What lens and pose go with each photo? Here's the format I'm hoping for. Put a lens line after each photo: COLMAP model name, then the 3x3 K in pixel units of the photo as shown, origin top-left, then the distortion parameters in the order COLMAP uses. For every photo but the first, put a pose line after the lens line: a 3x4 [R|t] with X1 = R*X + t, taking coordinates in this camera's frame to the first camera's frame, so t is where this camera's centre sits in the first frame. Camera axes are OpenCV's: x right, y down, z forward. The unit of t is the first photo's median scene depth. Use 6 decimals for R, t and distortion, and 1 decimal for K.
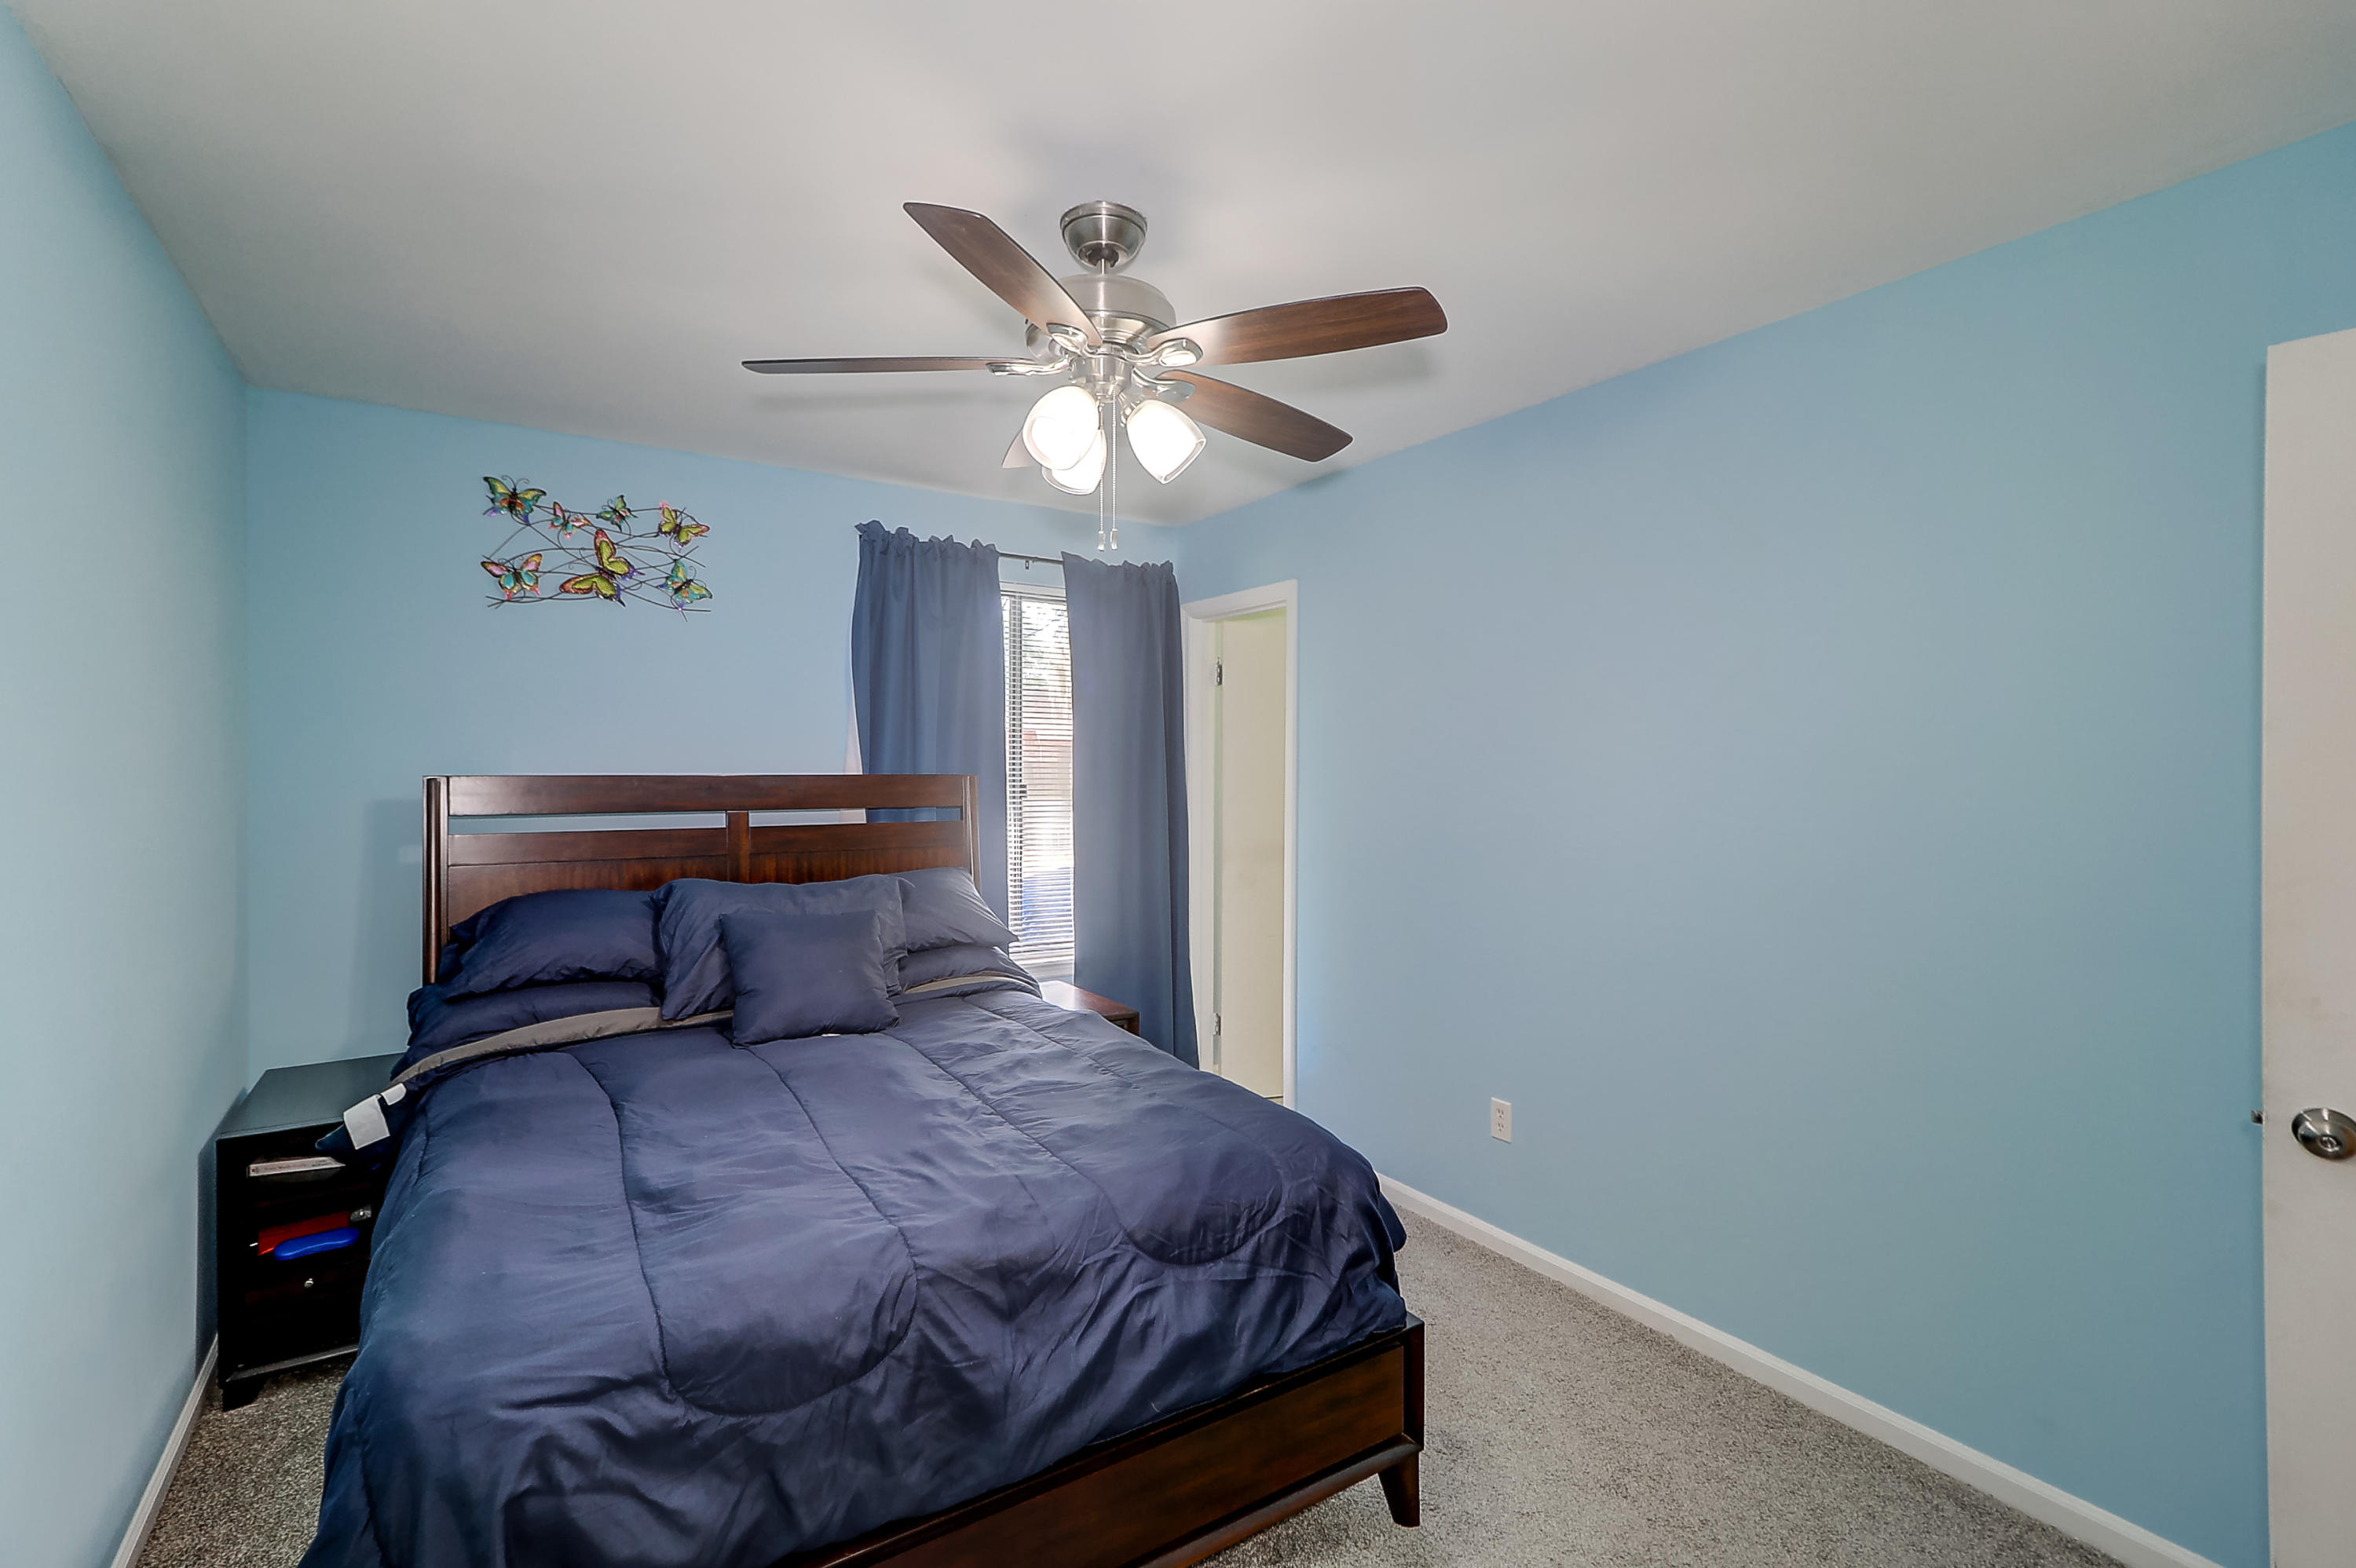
lens RADIAL K [[1068.3, 0, 1168.1], [0, 1068.3, 775.8], [0, 0, 1]] dist [0.019172, -0.000662]
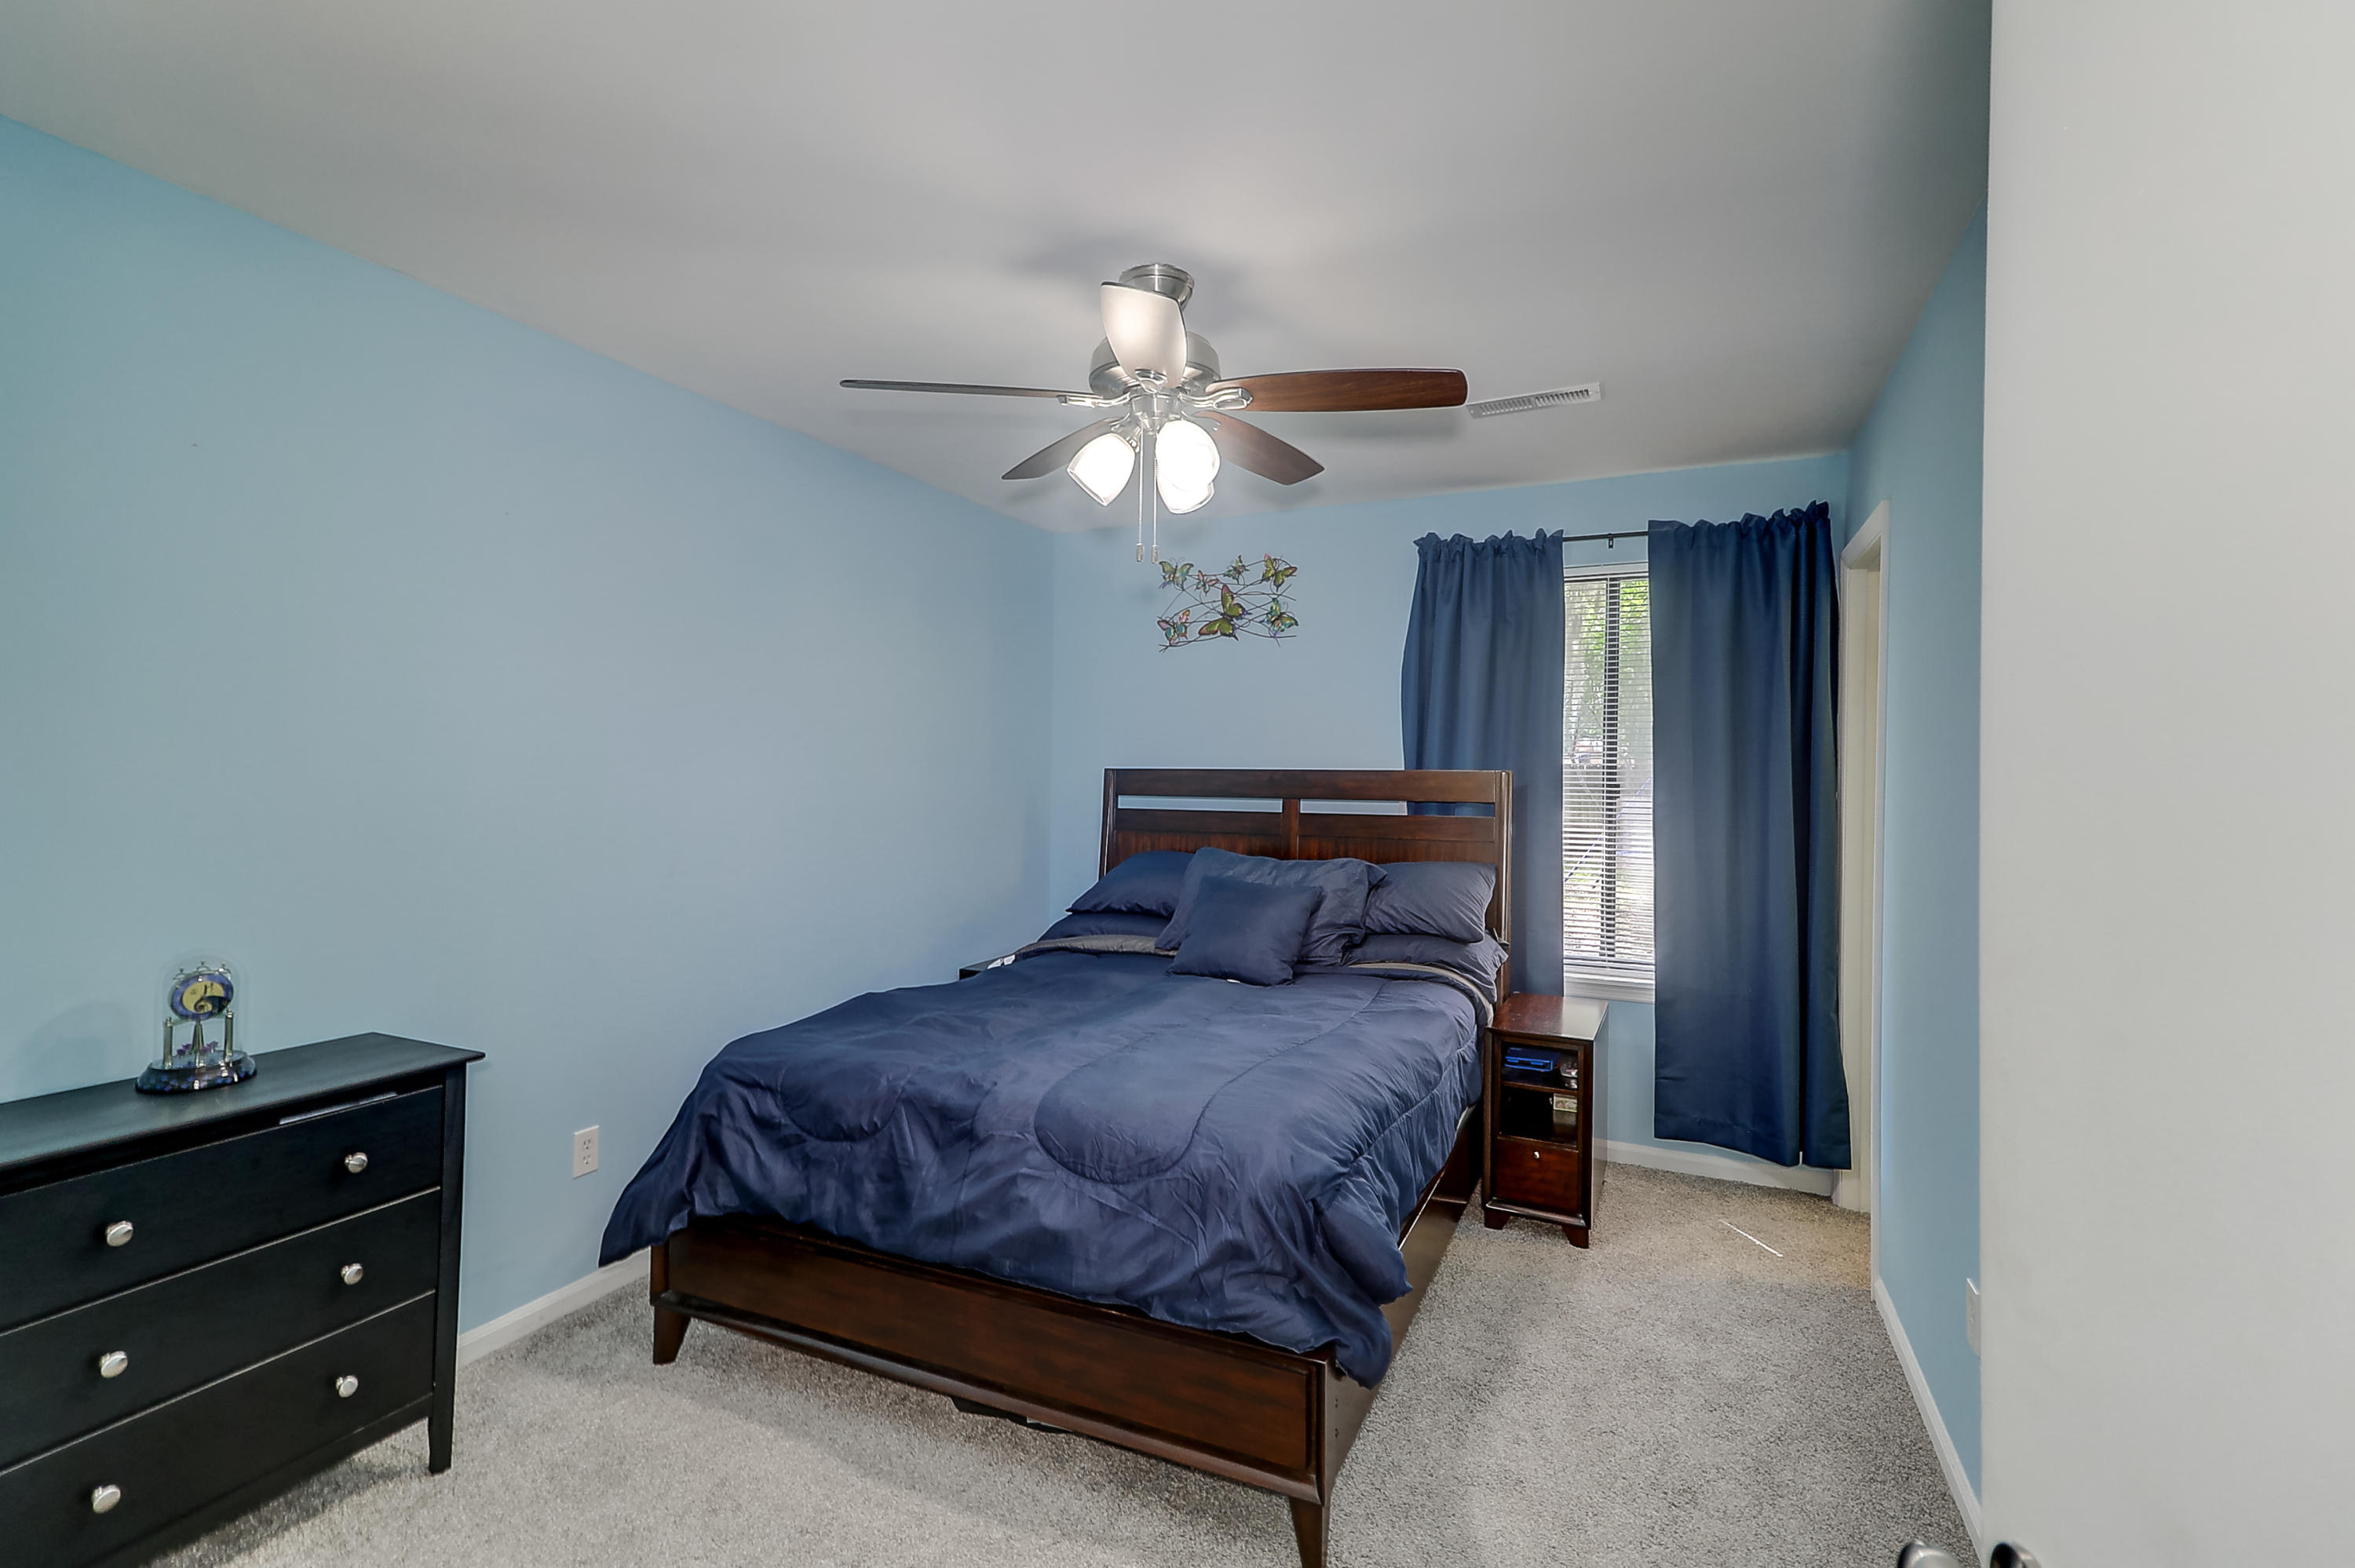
lens RADIAL K [[1067.9, 0, 1167.6], [0, 1067.9, 775.8], [0, 0, 1]] dist [0.019172, -0.000662]
pose [[0.531506, 0.002223, -0.847052, 0.546881], [-0.015223, 0.999860, -0.006928, 0.016765], [0.846918, 0.016577, 0.531465, 0.240809]]
